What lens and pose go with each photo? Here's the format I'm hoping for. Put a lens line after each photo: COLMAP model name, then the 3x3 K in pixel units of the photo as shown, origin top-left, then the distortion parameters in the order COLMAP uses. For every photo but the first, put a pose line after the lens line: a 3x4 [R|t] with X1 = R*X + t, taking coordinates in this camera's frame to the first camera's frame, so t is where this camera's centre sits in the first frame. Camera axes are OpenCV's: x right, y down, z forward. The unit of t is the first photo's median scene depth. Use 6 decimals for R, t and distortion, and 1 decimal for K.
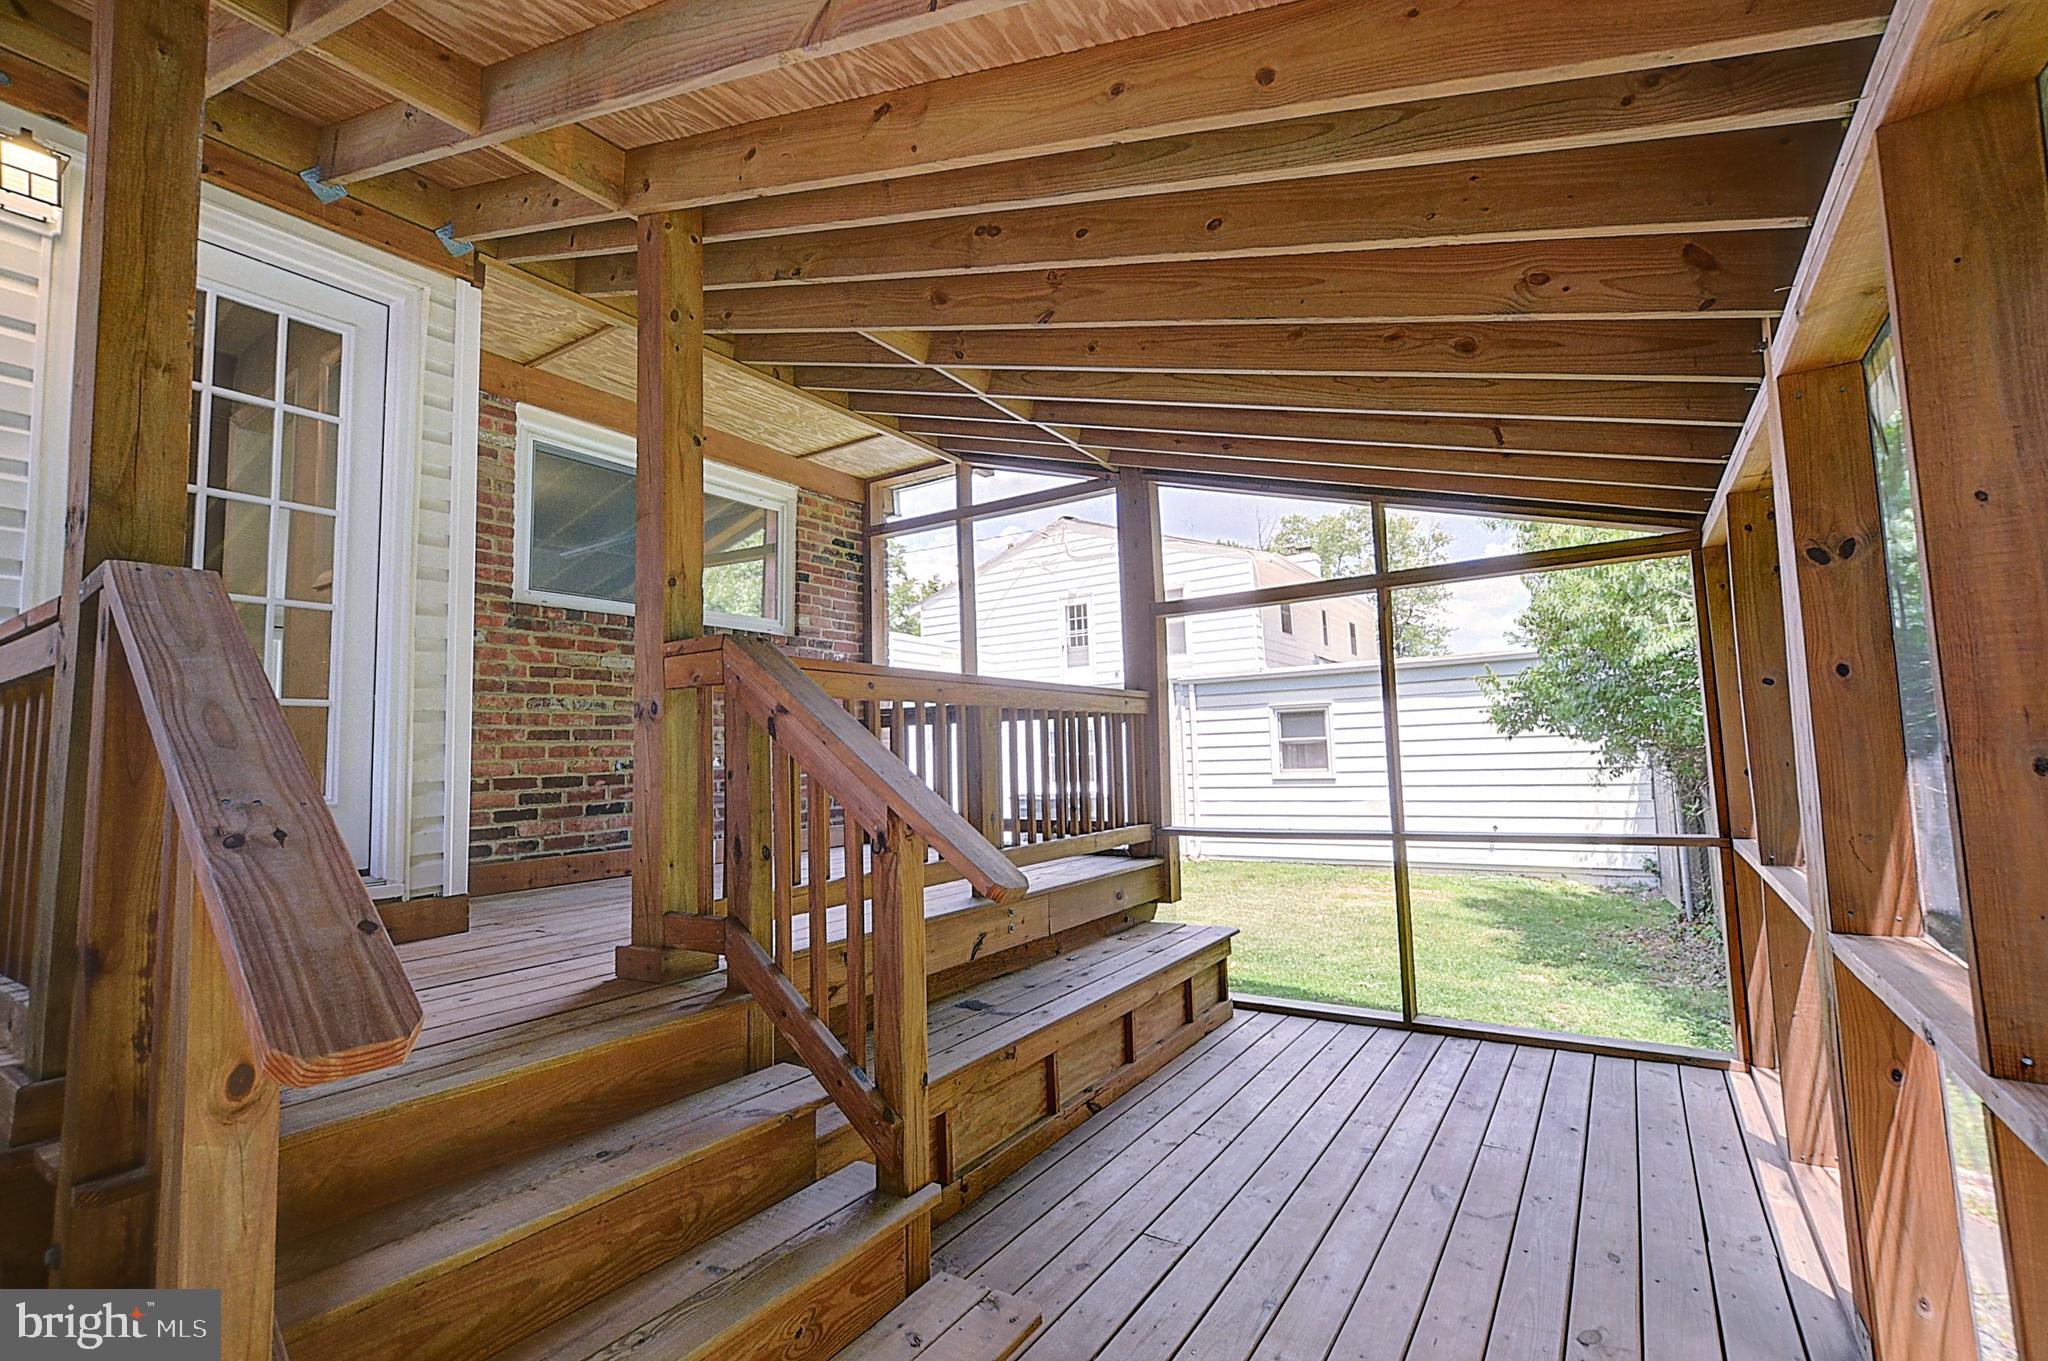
lens RADIAL K [[937.9, 0, 1005.8], [0, 937.9, 675.7], [0, 0, 1]] dist [-0.000233, 0.000220]
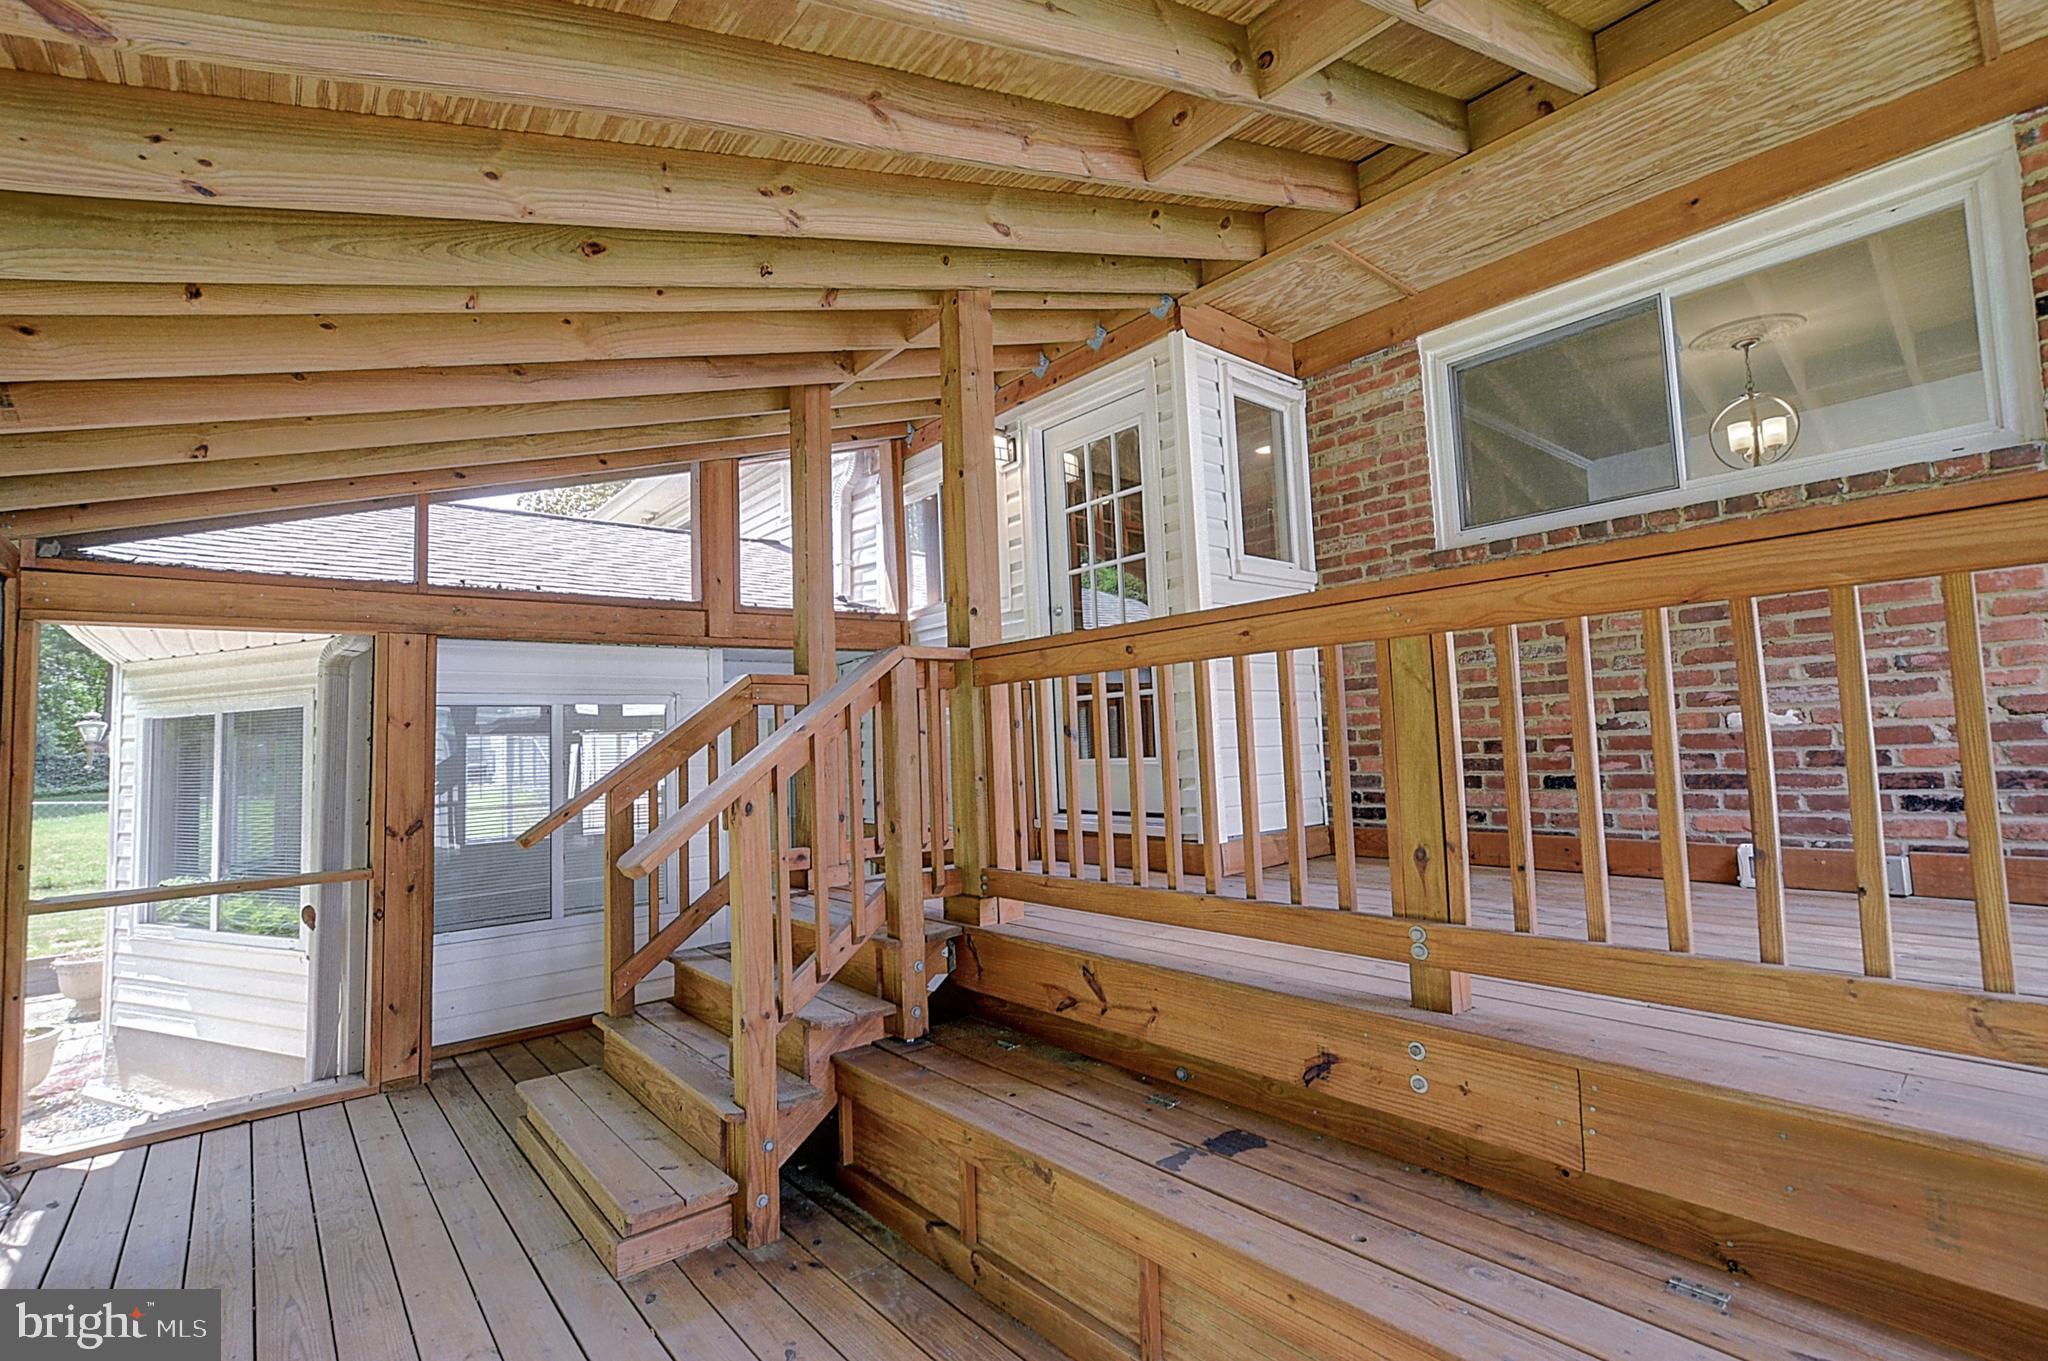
lens RADIAL K [[937.9, 0, 1005.8], [0, 937.9, 675.7], [0, 0, 1]] dist [-0.000233, 0.000220]
pose [[-0.290104, -0.033671, -0.956403, 0.488136], [0.127259, 0.989148, -0.073425, 0.057188], [0.948496, -0.143012, -0.282671, 0.855090]]
